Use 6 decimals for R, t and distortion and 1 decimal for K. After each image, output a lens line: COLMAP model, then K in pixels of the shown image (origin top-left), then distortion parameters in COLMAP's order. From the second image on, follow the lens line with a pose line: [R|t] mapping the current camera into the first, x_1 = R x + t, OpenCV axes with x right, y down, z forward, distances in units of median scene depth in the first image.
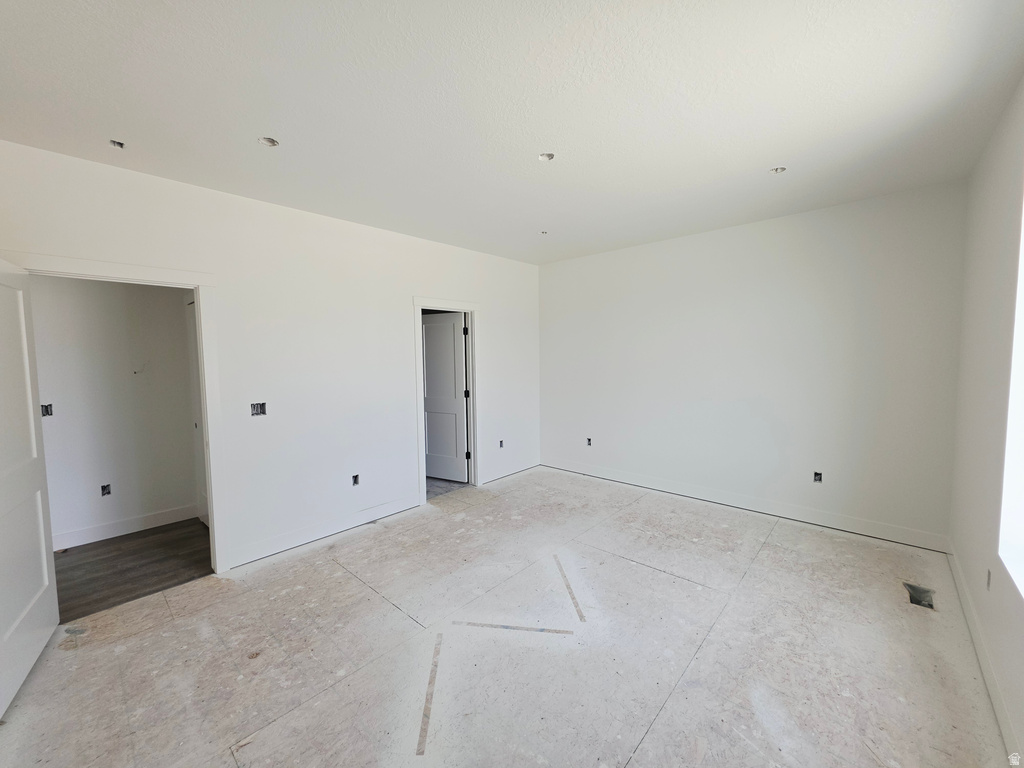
lens RADIAL K [[407.6, 0, 510.6], [0, 407.6, 383.1], [0, 0, 1]] dist [-0.000797, 0.000488]
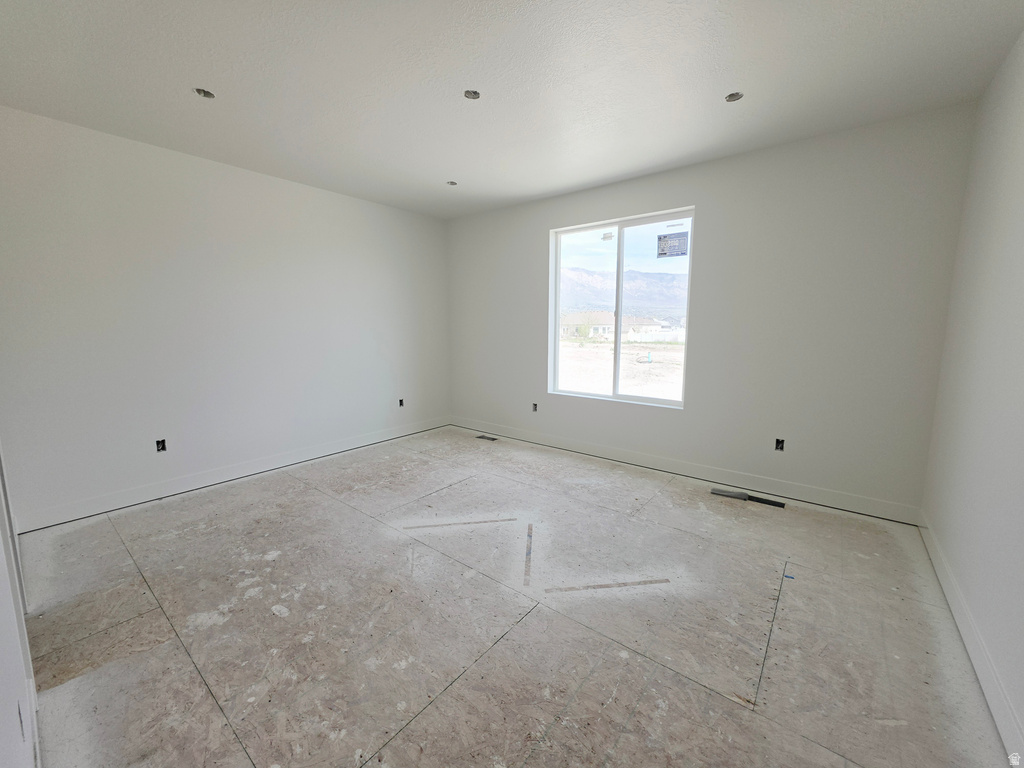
lens RADIAL K [[407.6, 0, 510.3], [0, 407.6, 381.5], [0, 0, 1]] dist [-0.000797, 0.000488]
pose [[-0.066468, -0.122007, 0.990301, -0.720036], [0.069746, 0.989500, 0.126589, 0.004283], [-0.995348, 0.077483, -0.057261, 0.754219]]
